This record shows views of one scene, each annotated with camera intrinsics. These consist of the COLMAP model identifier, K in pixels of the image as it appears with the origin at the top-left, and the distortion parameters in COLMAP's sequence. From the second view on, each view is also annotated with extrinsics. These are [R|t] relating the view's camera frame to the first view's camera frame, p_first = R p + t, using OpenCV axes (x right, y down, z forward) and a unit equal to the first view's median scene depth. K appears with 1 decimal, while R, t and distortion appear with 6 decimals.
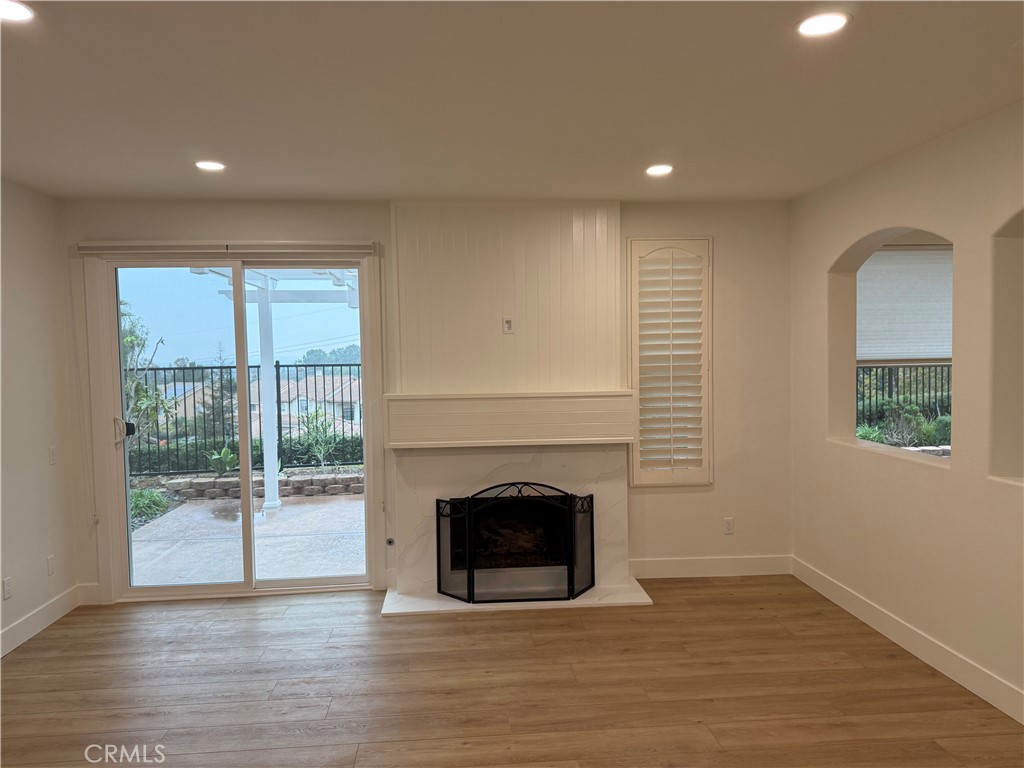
lens RADIAL K [[724.2, 0, 512.0], [0, 724.2, 384.0], [0, 0, 1]] dist [0.089135, -0.115946]
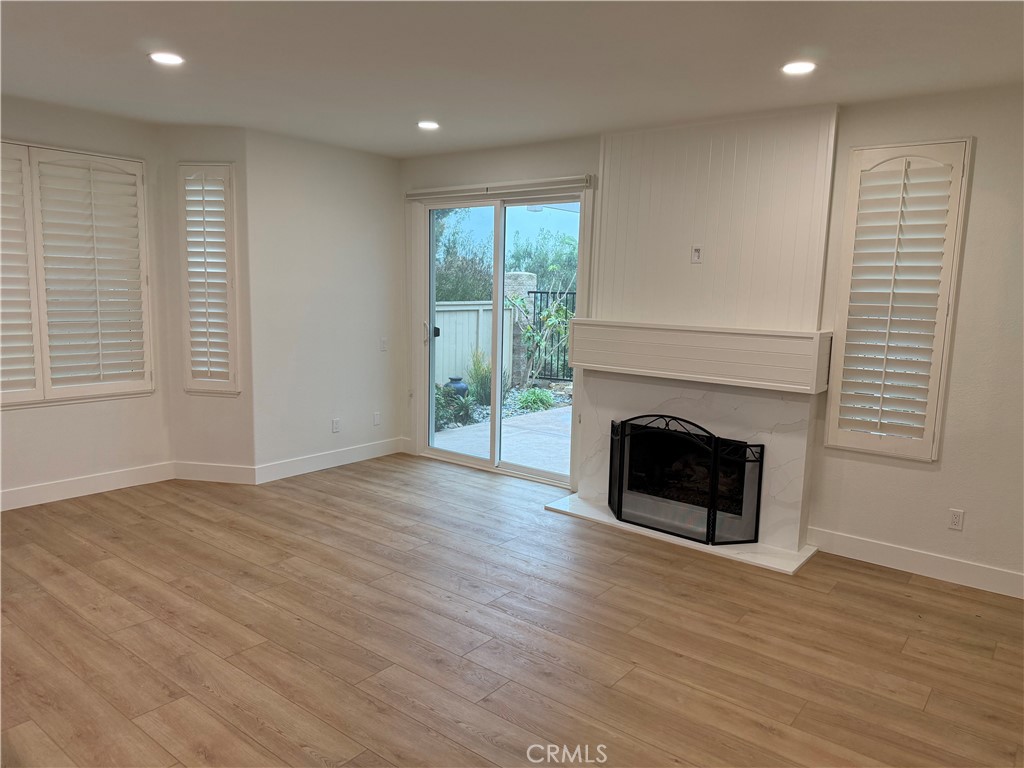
lens RADIAL K [[718.8, 0, 509.6], [0, 718.8, 389.3], [0, 0, 1]] dist [0.076688, -0.079841]
pose [[0.726974, 0.133893, -0.673484, 0.501308], [-0.067665, 0.990000, 0.123778, -0.007163], [0.683322, -0.044412, 0.728765, 0.131579]]
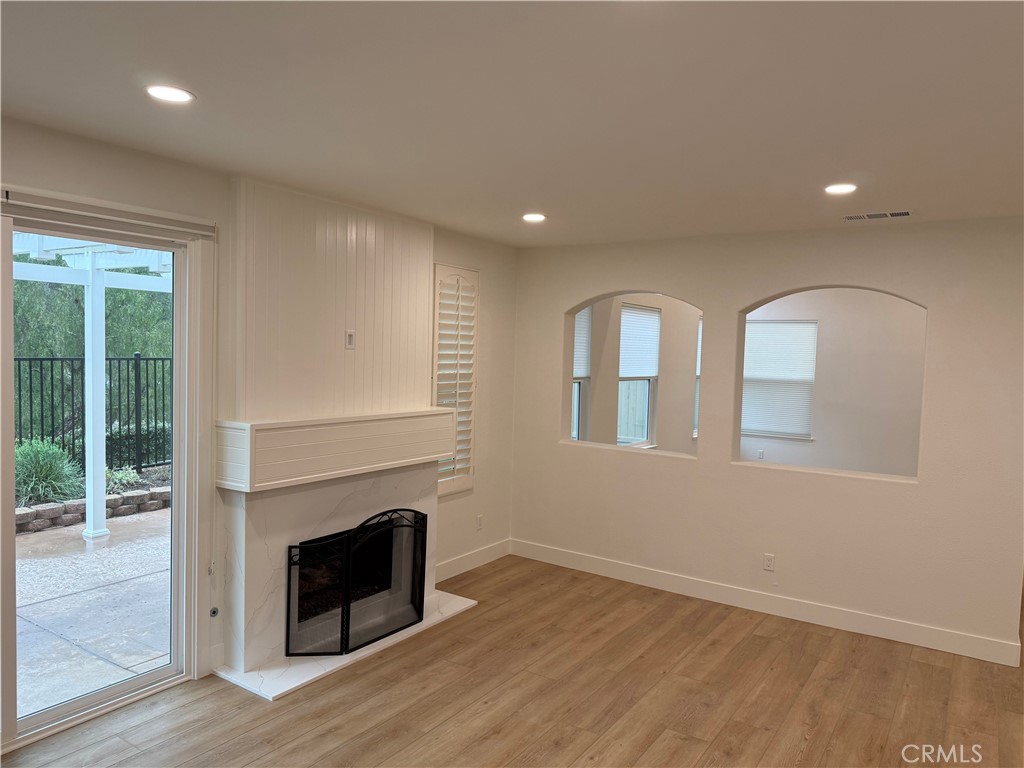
lens RADIAL K [[724.2, 0, 512.0], [0, 724.2, 384.0], [0, 0, 1]] dist [0.089135, -0.115946]
pose [[0.615187, -0.002415, 0.788378, -0.625590], [-0.008288, 0.999920, 0.009530, -0.038034], [-0.788338, -0.012396, 0.615118, 0.289013]]
